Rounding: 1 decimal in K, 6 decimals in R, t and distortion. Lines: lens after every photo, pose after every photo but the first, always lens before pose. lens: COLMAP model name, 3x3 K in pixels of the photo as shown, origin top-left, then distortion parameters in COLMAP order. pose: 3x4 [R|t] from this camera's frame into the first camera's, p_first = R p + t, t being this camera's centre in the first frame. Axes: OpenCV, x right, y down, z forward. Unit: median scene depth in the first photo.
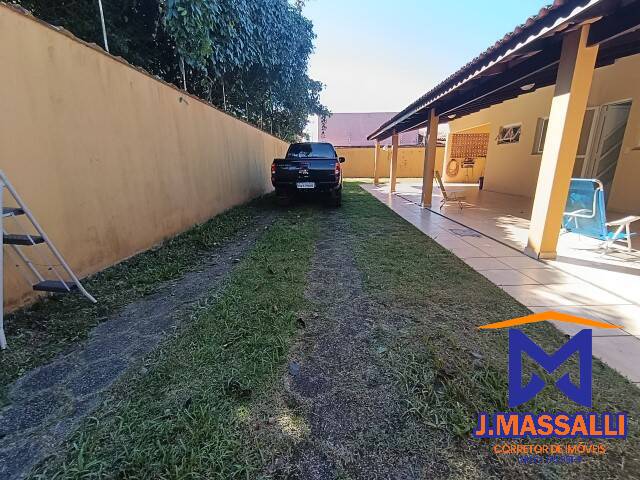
lens RADIAL K [[289.6, 0, 321.2], [0, 289.6, 240.5], [0, 0, 1]] dist [0.009499, -0.000841]
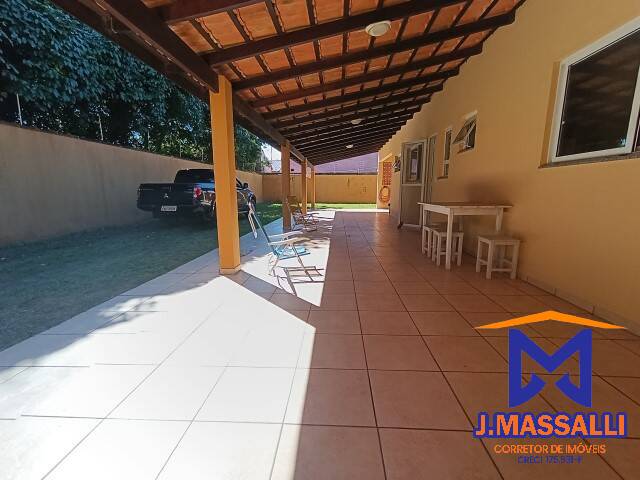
lens RADIAL K [[289.6, 0, 321.1], [0, 289.6, 245.8], [0, 0, 1]] dist [0.009499, -0.000841]
pose [[0.999359, 0.015672, -0.032187, 0.985213], [-0.017802, 0.997595, -0.066985, 0.017358], [0.031060, 0.067515, 0.997235, -0.076781]]
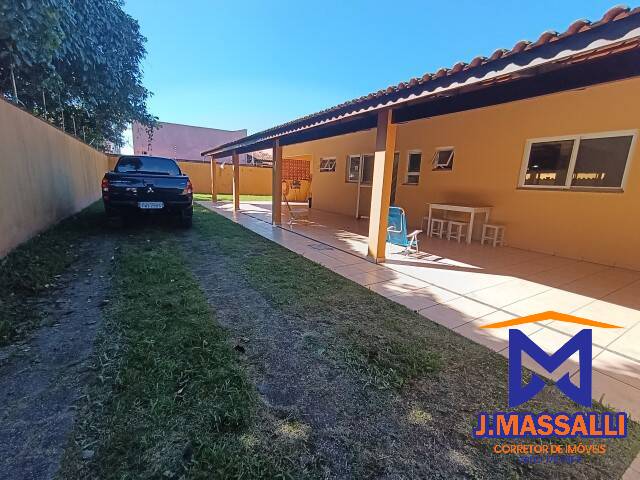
lens RADIAL K [[289.6, 0, 319.0], [0, 289.6, 241.8], [0, 0, 1]] dist [0.009499, -0.000841]
pose [[0.838279, -0.062909, 0.541600, -0.205301], [0.086963, 0.996032, -0.018906, -0.031353], [-0.538261, 0.062948, 0.840424, -0.031423]]
